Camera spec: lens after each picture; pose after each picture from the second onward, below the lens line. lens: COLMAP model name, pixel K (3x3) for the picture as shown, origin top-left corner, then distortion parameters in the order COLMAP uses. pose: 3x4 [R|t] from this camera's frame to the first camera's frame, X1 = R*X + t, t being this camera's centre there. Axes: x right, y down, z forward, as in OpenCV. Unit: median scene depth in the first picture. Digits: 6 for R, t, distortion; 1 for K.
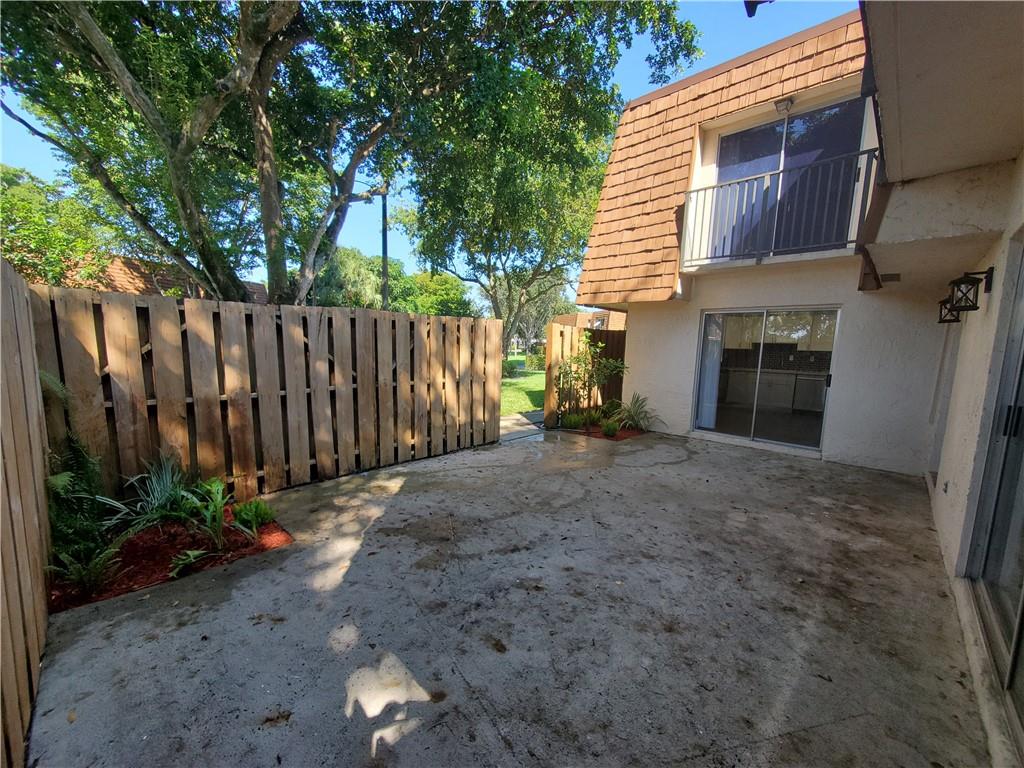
lens RADIAL K [[412.2, 0, 512.0], [0, 412.2, 392.0], [0, 0, 1]] dist [0.000076, -0.000070]
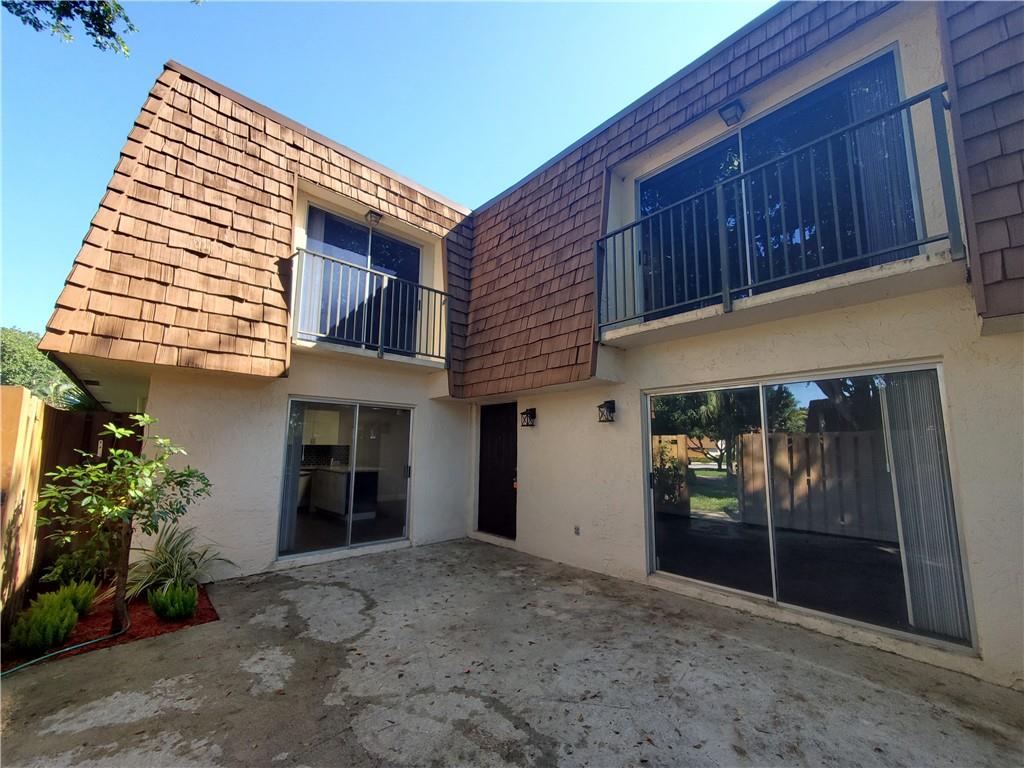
lens RADIAL K [[412.2, 0, 512.0], [0, 412.2, 392.0], [0, 0, 1]] dist [0.000076, -0.000070]
pose [[0.053880, 0.109857, 0.992486, -0.445880], [0.111961, 0.986998, -0.115328, -0.104401], [-0.992251, 0.117333, 0.040880, 0.847657]]
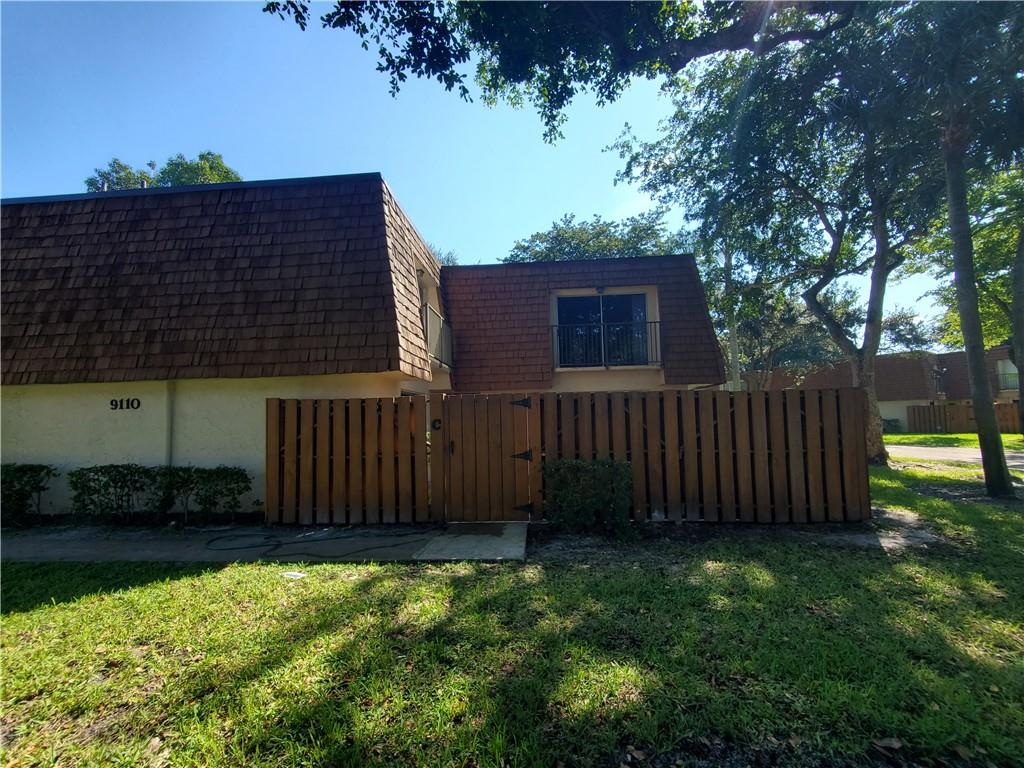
lens RADIAL K [[412.2, 0, 512.0], [0, 412.2, 392.0], [0, 0, 1]] dist [0.000076, -0.000070]
pose [[-0.648039, 0.037335, 0.760691, -1.079860], [0.096281, 0.994800, 0.033197, -0.308925], [-0.755497, 0.094753, -0.648264, 2.402148]]
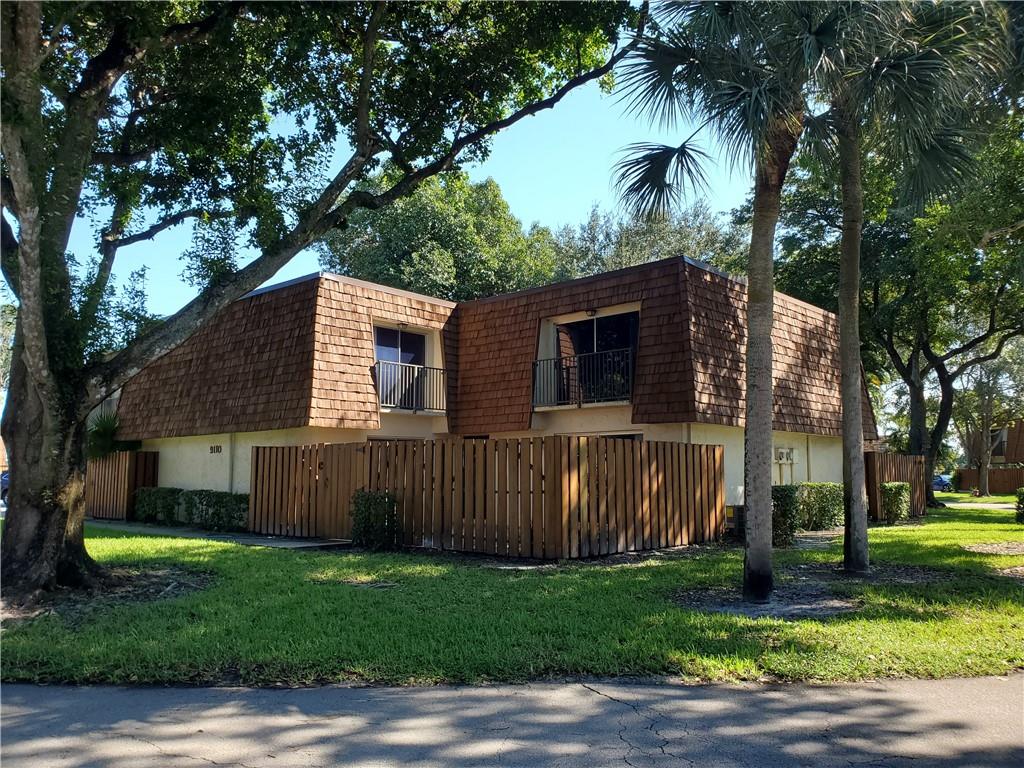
lens RADIAL K [[798.5, 0, 512.0], [0, 798.5, 384.0], [0, 0, 1]] dist [0.072582, -0.303053]
pose [[-0.041456, 0.084984, 0.995519, -3.619072], [0.121163, 0.989450, -0.079421, -0.149067], [-0.991767, 0.117328, -0.051316, 0.964617]]
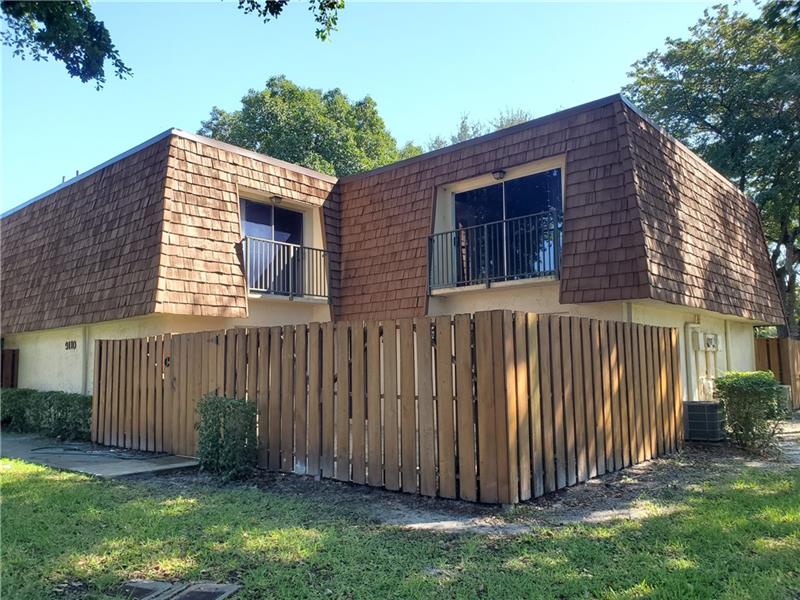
lens RADIAL K [[623.8, 0, 400.0], [0, 623.8, 300.0], [0, 0, 1]] dist [0.072582, -0.303053]
pose [[-0.065306, 0.079522, 0.994692, -2.182486], [0.136156, 0.988207, -0.070065, -0.125136], [-0.988533, 0.130858, -0.075363, 1.002206]]
